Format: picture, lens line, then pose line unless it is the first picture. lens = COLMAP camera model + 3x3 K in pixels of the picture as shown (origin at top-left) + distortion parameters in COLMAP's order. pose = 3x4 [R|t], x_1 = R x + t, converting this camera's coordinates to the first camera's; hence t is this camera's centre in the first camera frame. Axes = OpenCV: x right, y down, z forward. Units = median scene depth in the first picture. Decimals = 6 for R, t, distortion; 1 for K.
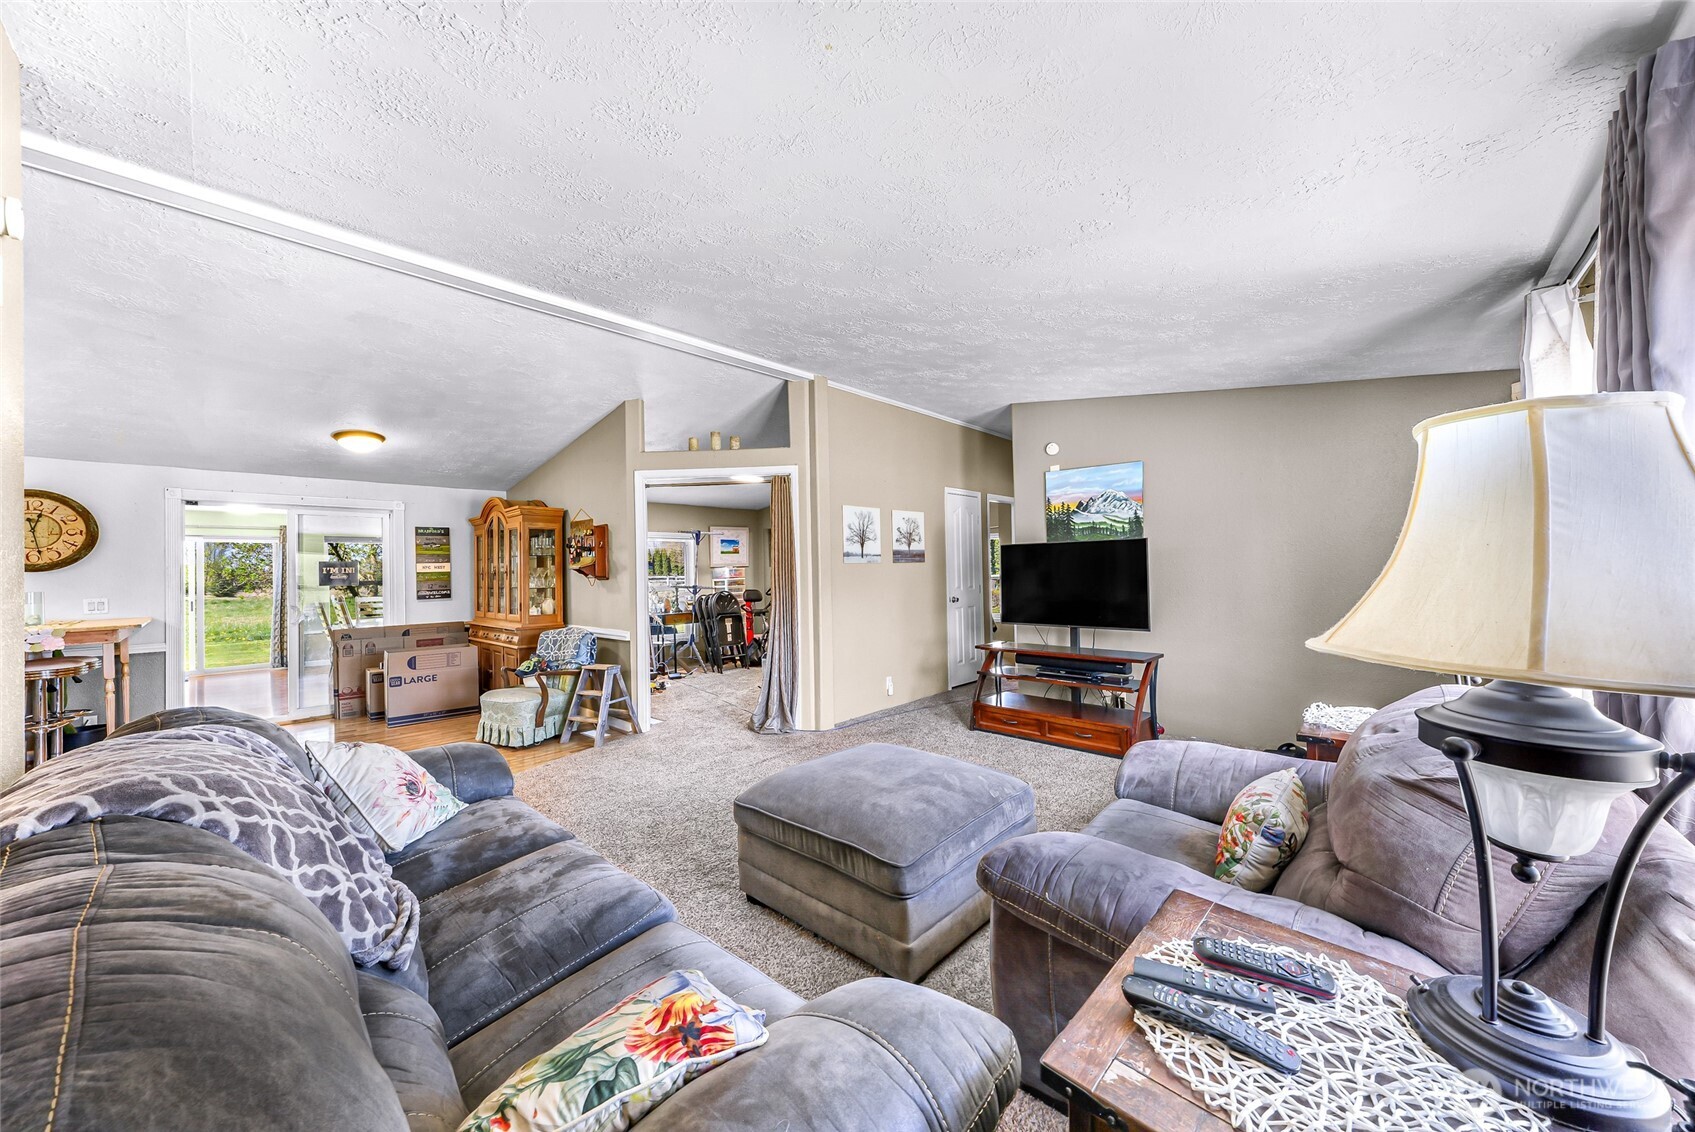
lens RADIAL K [[575.3, 0, 831.0], [0, 575.3, 562.3], [0, 0, 1]] dist [0.002753, 0.000331]
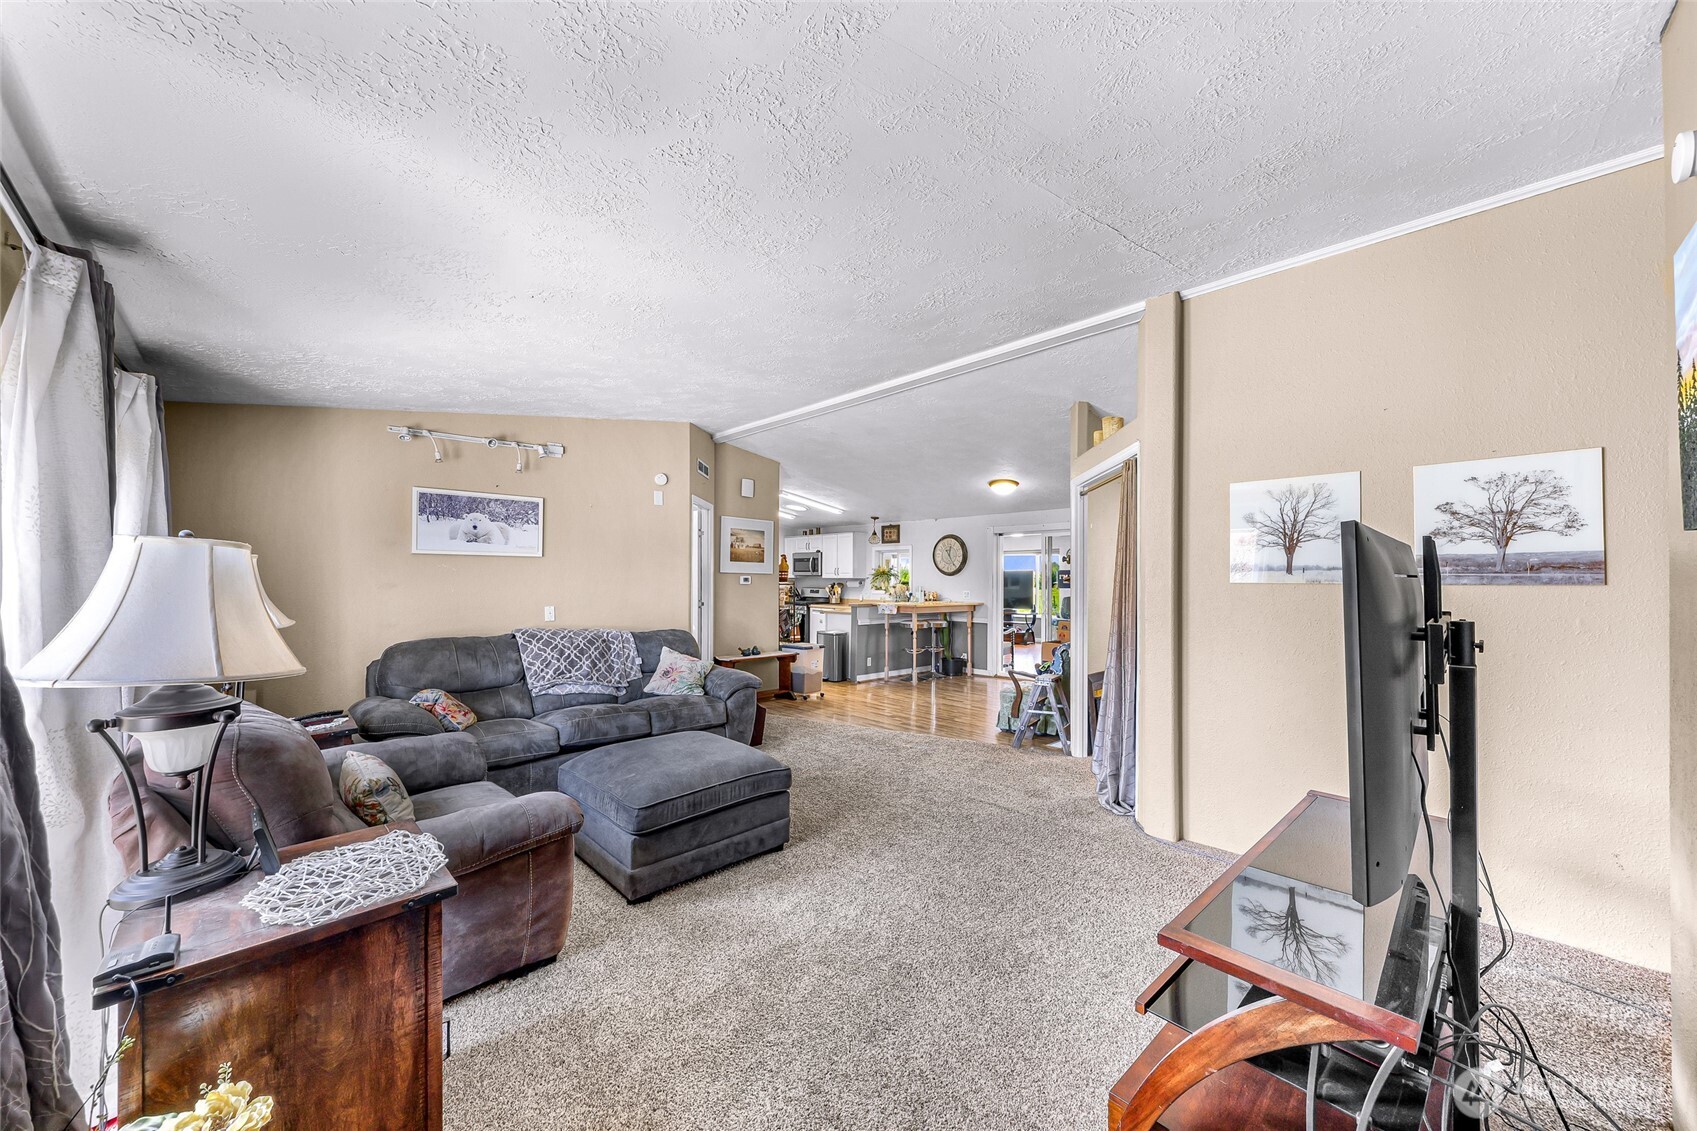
lens RADIAL K [[626.6, 0, 837.2], [0, 626.6, 572.1], [0, 0, 1]] dist [-0.000098, 0.000007]
pose [[-0.040691, 0.011246, -0.999108, 0.712791], [0.007528, 0.999912, 0.010948, -0.020987], [0.999143, -0.007076, -0.040772, 0.673780]]
